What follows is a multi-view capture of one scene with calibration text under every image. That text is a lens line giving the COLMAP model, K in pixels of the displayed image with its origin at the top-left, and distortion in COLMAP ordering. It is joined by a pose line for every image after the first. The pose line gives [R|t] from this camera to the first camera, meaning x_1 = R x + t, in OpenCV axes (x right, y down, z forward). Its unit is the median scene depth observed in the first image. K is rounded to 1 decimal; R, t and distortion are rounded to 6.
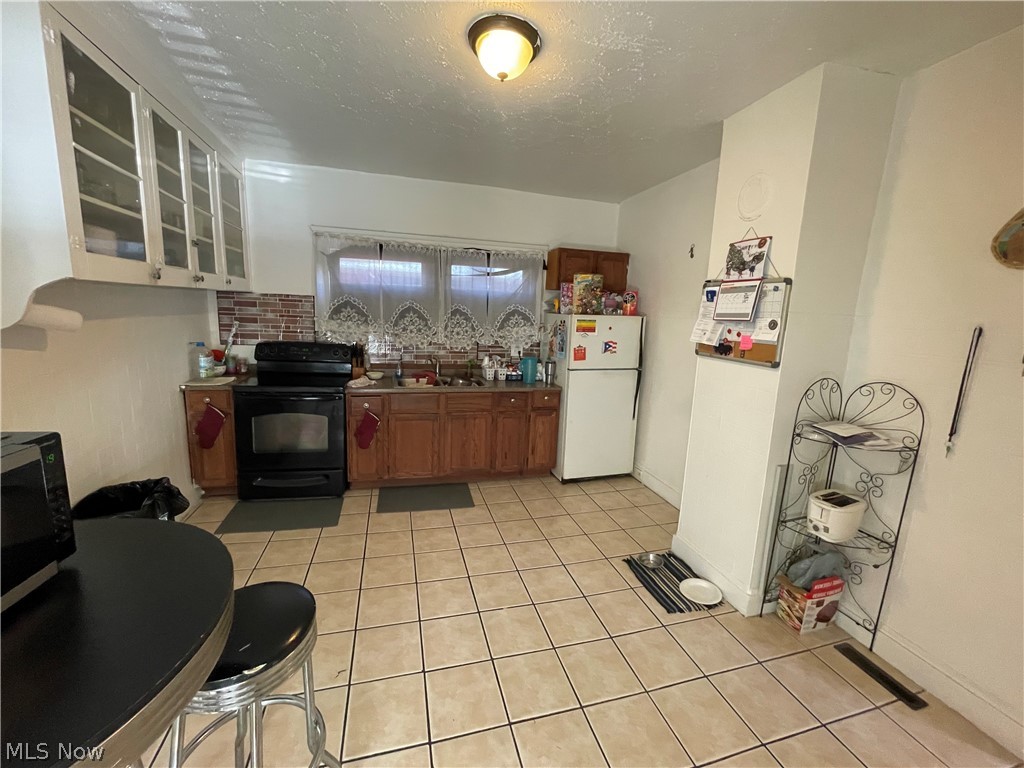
lens RADIAL K [[413.8, 0, 511.7], [0, 413.8, 382.4], [0, 0, 1]] dist [-0.000980, -0.000151]
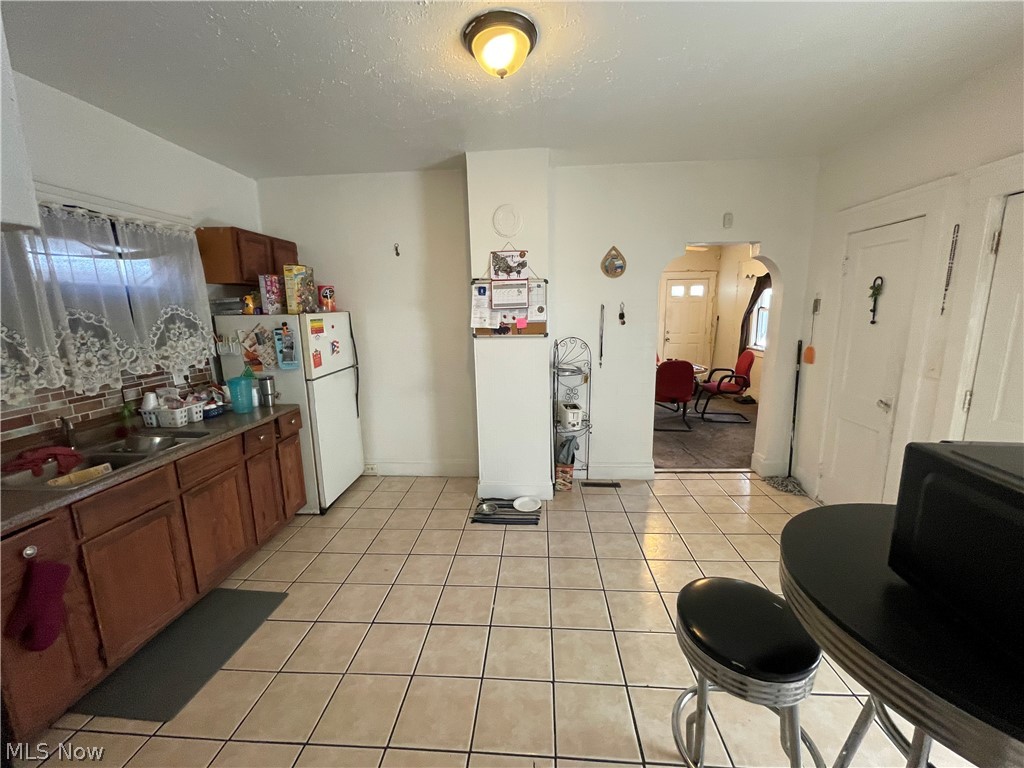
lens RADIAL K [[413.8, 0, 510.6], [0, 413.8, 382.3], [0, 0, 1]] dist [-0.000980, -0.000151]
pose [[0.334868, -0.212727, 0.917938, -0.571985], [0.195613, 0.968654, 0.153120, -0.087334], [-0.921737, 0.128286, 0.365983, 0.373094]]
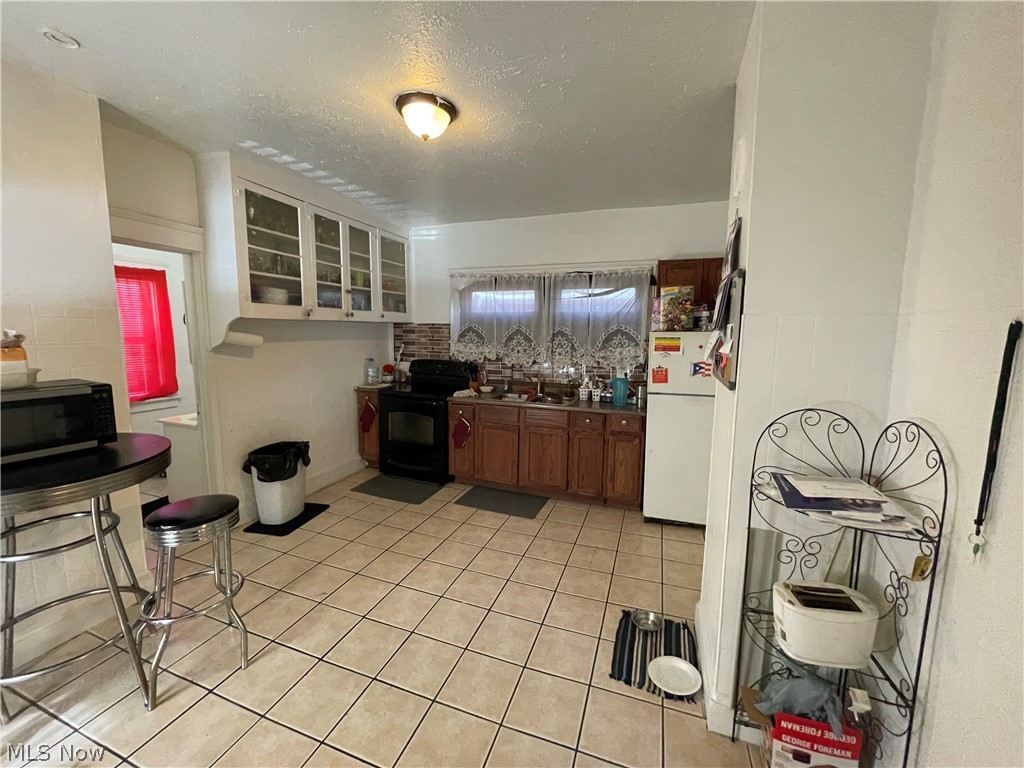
lens RADIAL K [[413.8, 0, 511.1], [0, 413.8, 383.0], [0, 0, 1]] dist [-0.000980, -0.000151]
pose [[0.812581, 0.040770, -0.581420, 0.484836], [-0.079130, 0.996031, -0.040747, 0.009157], [0.577452, 0.079119, 0.812582, 0.109739]]
